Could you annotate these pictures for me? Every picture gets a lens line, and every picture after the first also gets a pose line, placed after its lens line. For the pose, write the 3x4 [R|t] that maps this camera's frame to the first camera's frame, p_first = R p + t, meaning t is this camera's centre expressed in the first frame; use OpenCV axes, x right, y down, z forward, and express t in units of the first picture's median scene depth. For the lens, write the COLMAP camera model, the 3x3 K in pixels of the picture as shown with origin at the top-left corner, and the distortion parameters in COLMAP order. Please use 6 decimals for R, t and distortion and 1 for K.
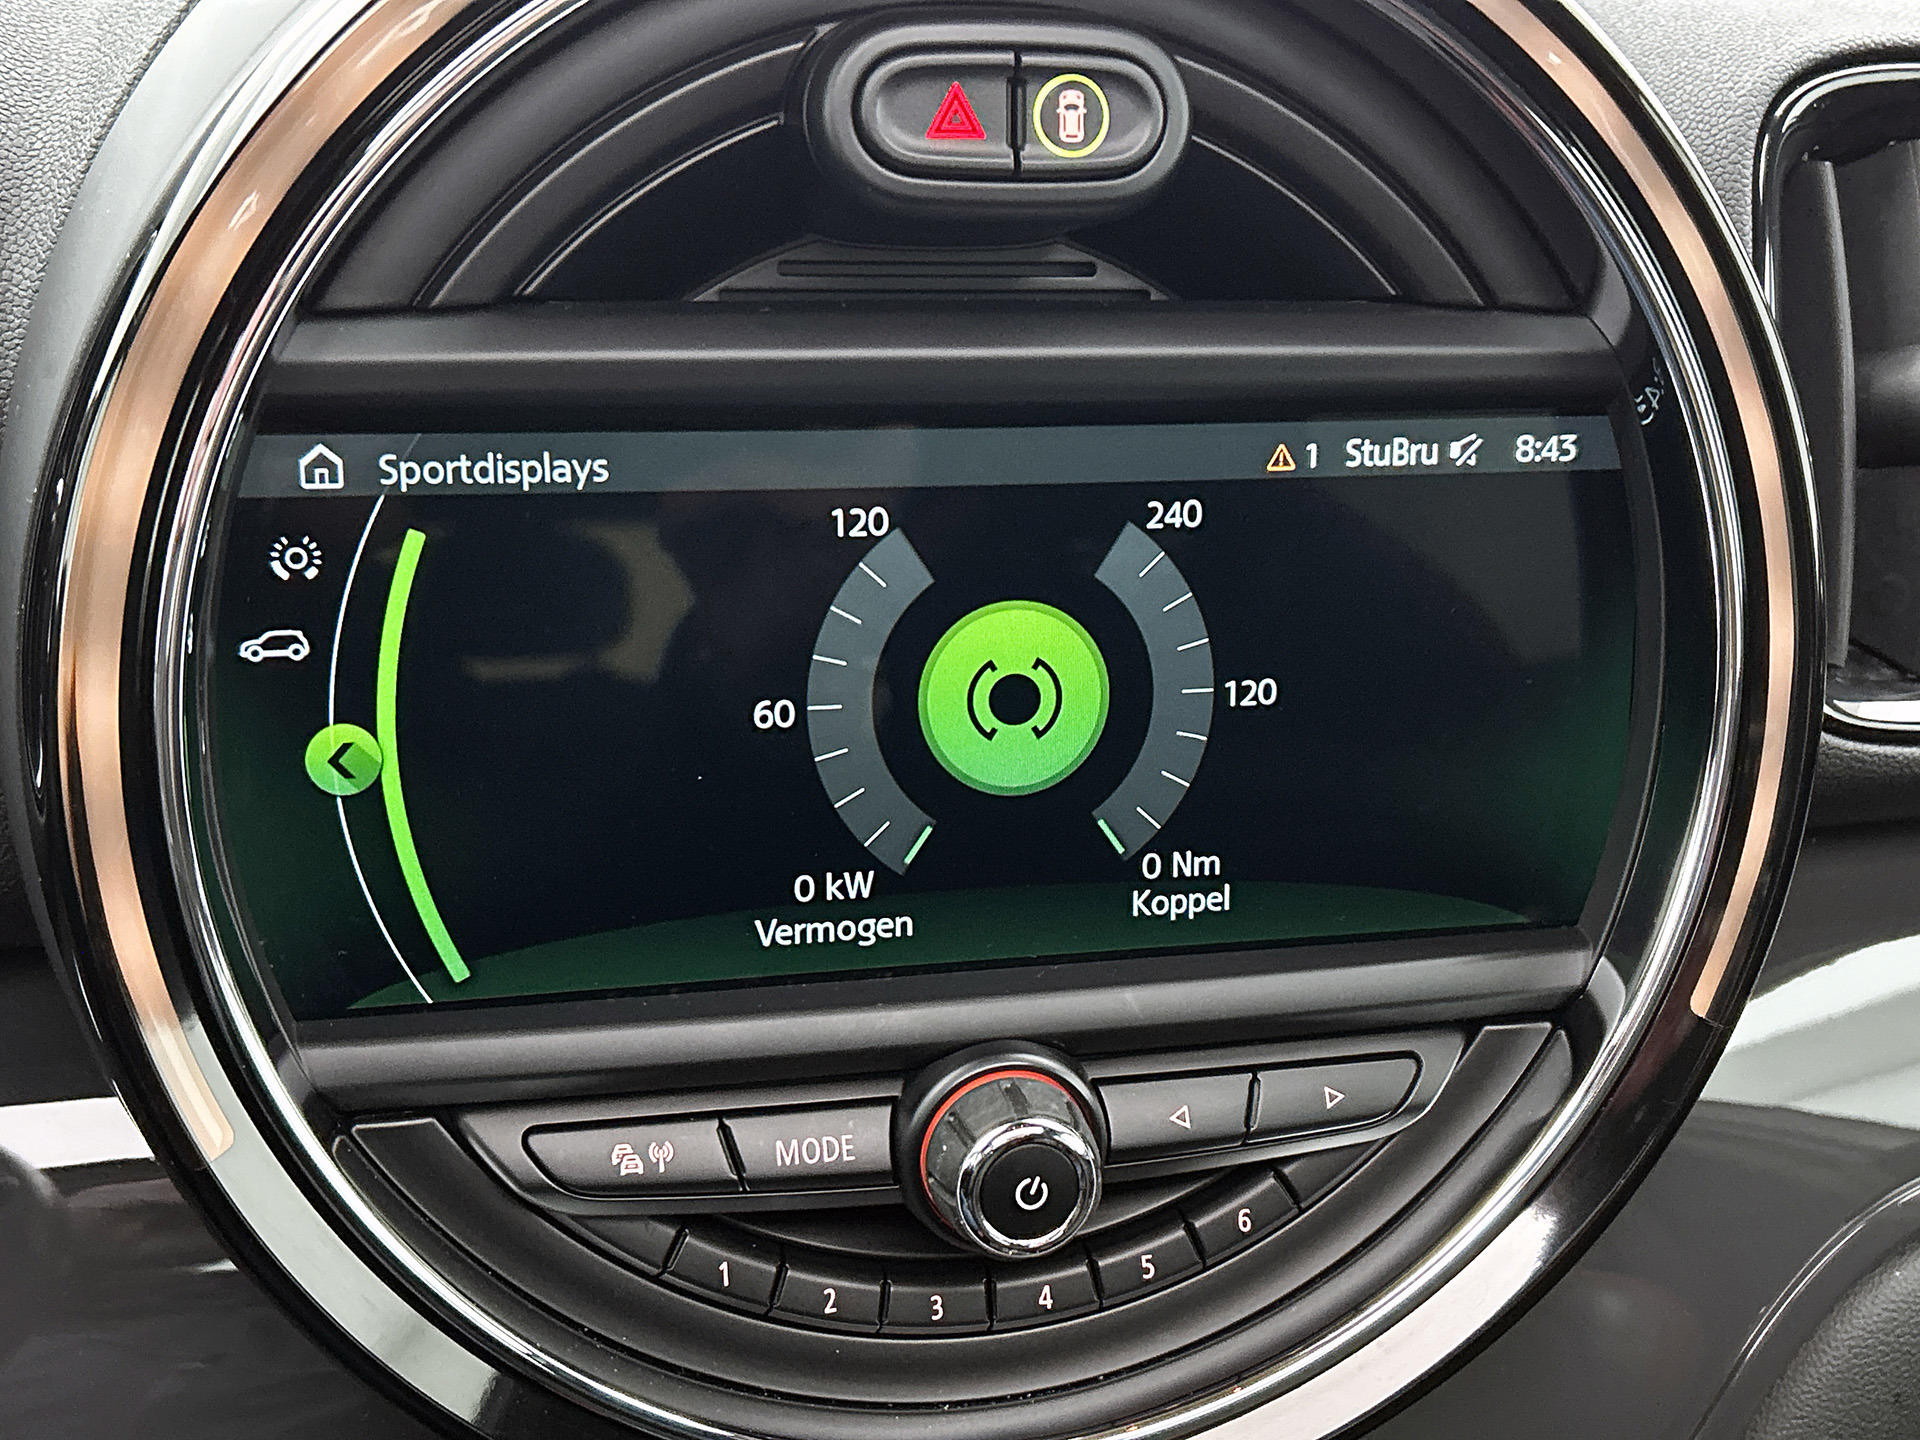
lens RADIAL K [[2195.8, 0, 964.2], [0, 2195.8, 722.2], [0, 0, 1]] dist [-0.001162, 0.000000]
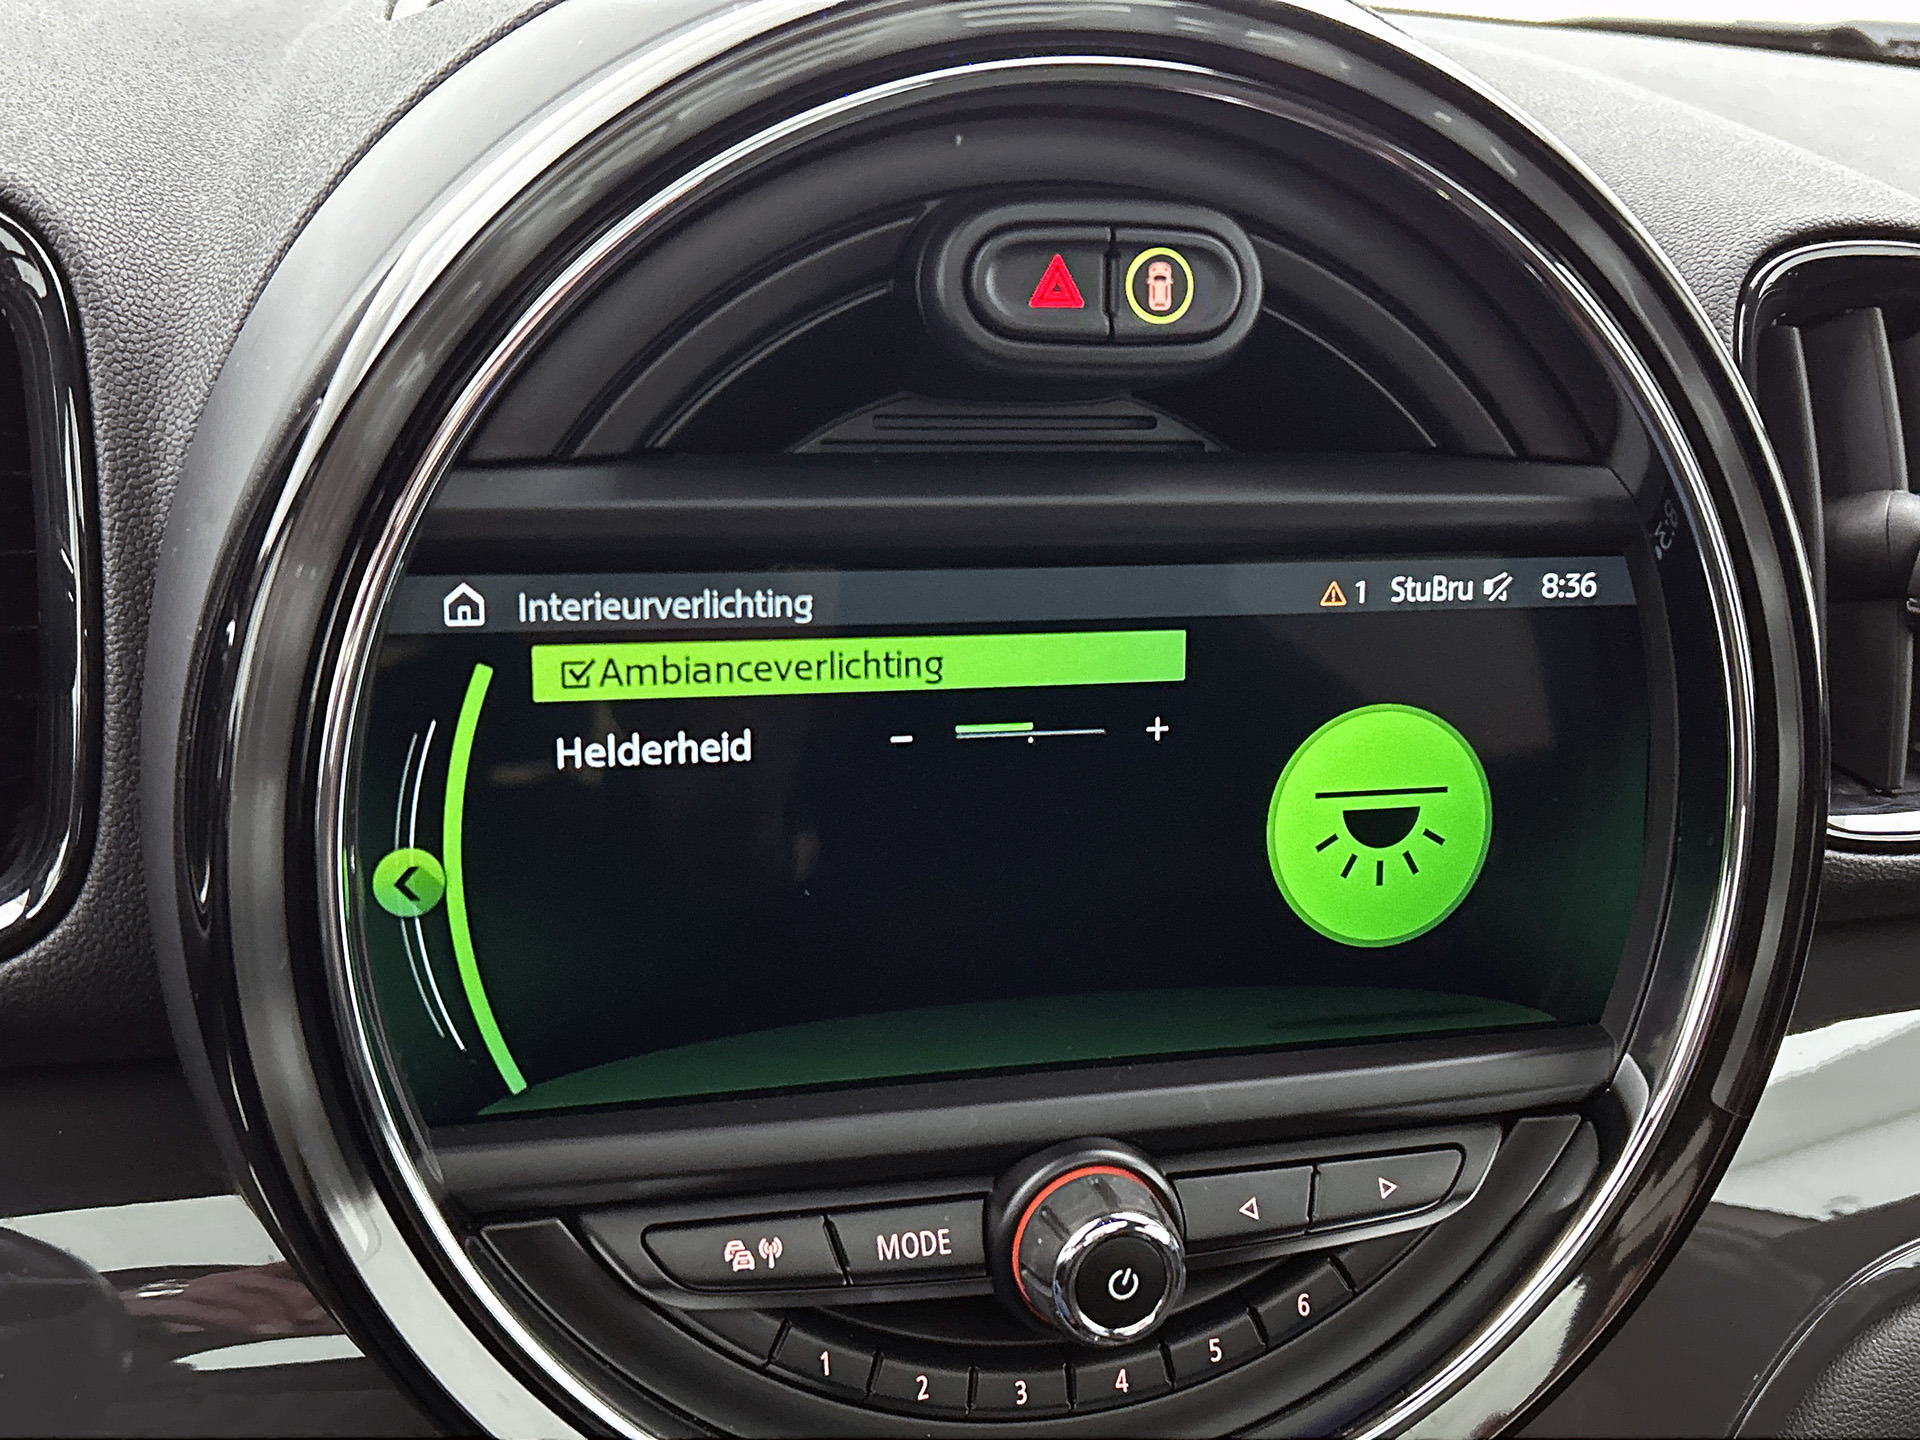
lens RADIAL K [[2030.4, 0, 952.1], [0, 2030.4, 709.6], [0, 0, 1]] dist [0.009885, 0.000000]
pose [[0.999168, -0.002466, 0.040699, -0.087605], [0.004736, 0.998433, -0.055767, -0.008220], [-0.040498, 0.055913, 0.997614, 0.004550]]
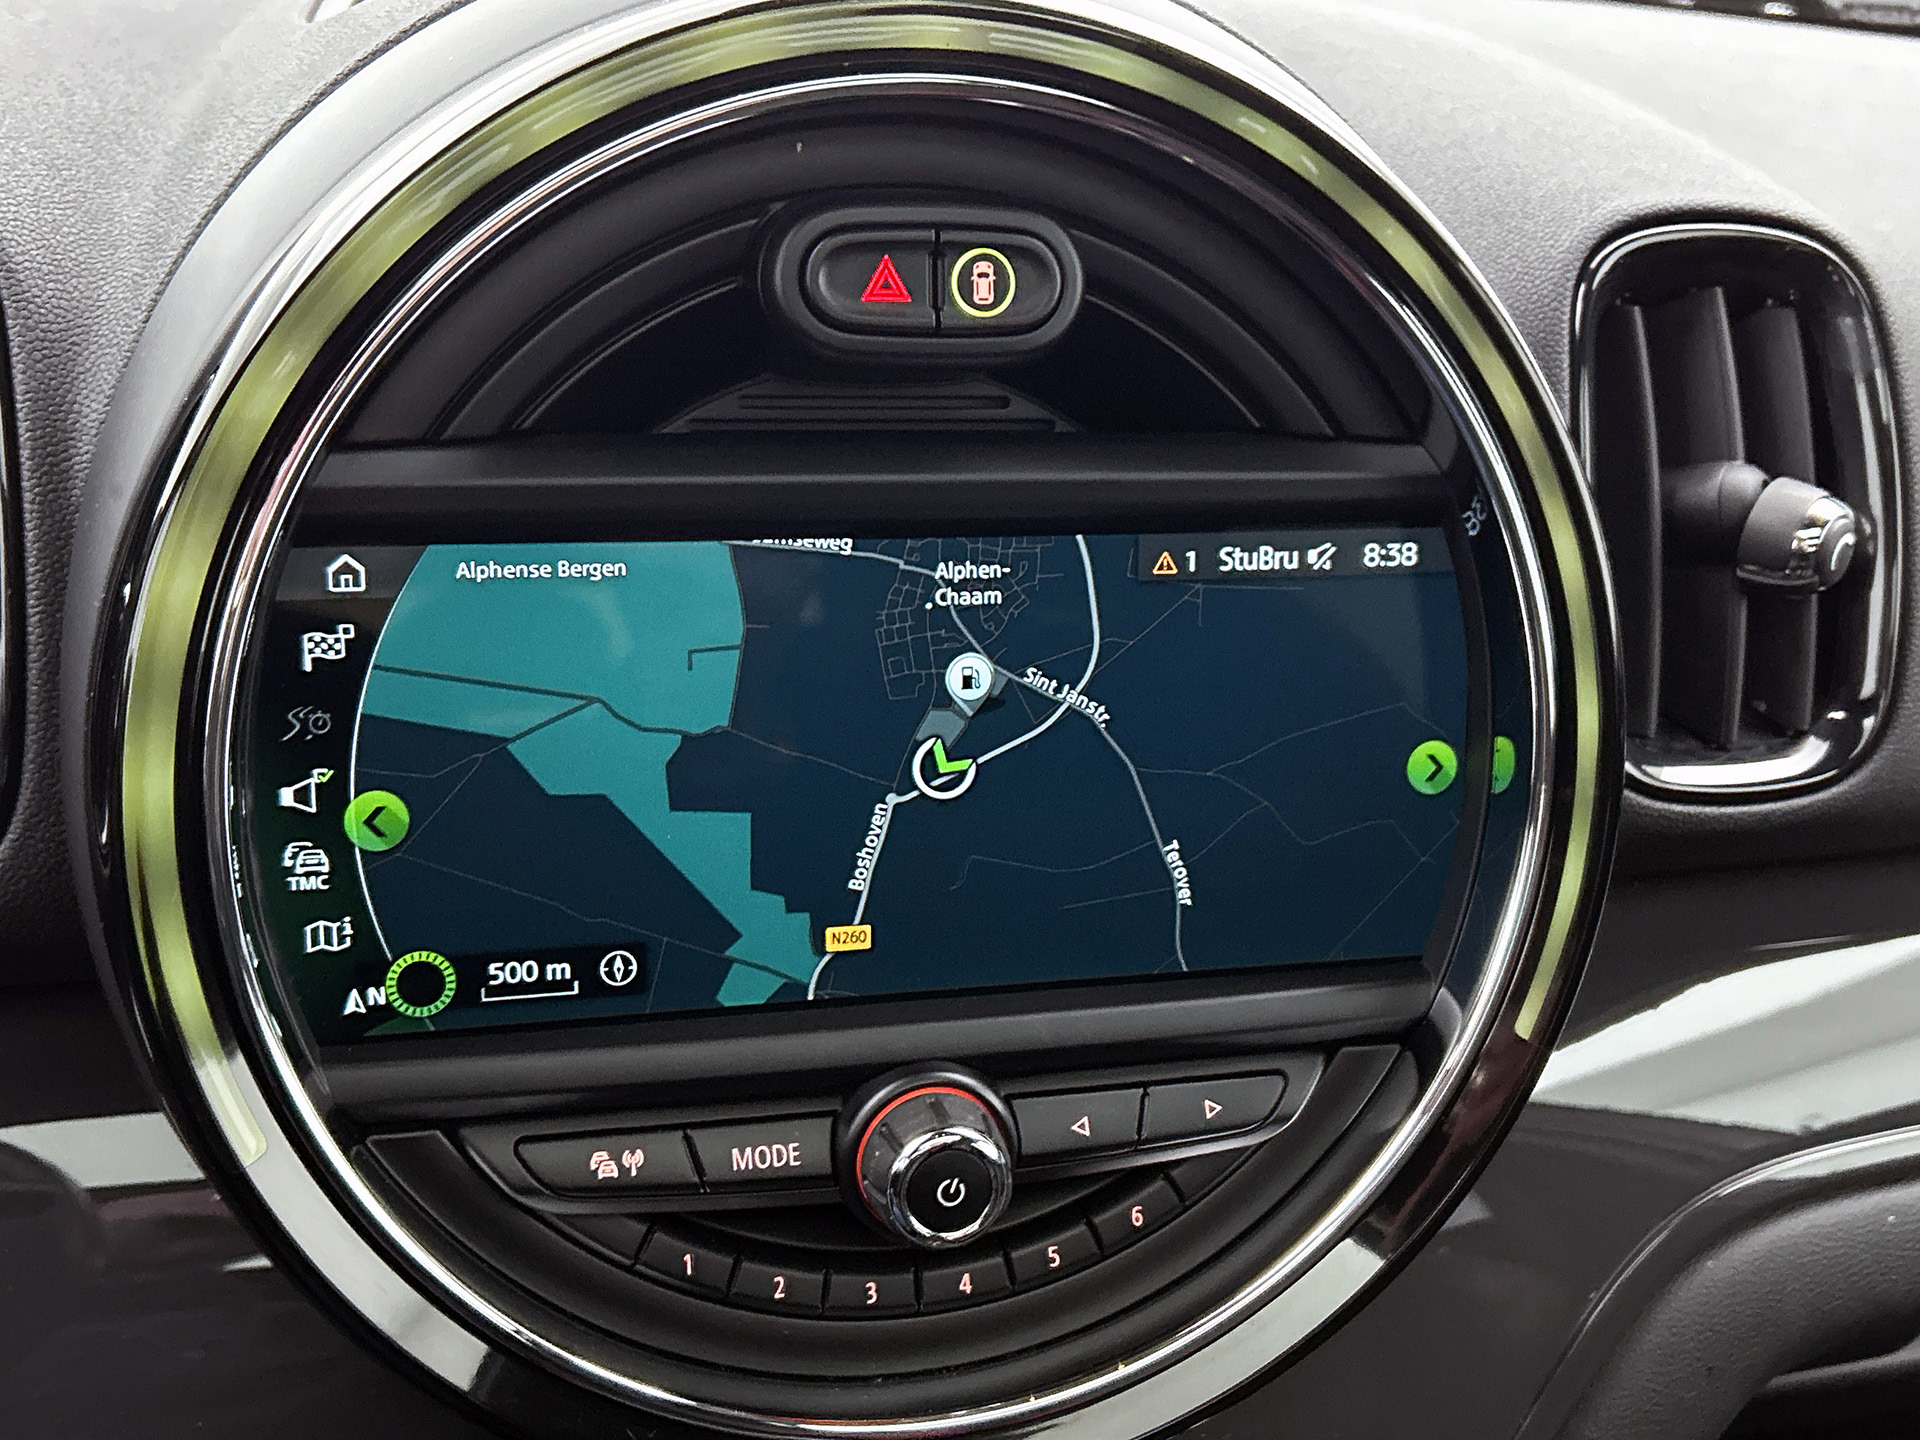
lens RADIAL K [[2030.4, 0, 965.4], [0, 2030.4, 699.9], [0, 0, 1]] dist [0.009885, 0.000000]
pose [[0.999783, 0.000754, 0.020816, 0.015008], [-0.000115, 0.999530, -0.030668, -0.014114], [-0.020829, 0.030659, 0.999313, -0.086338]]
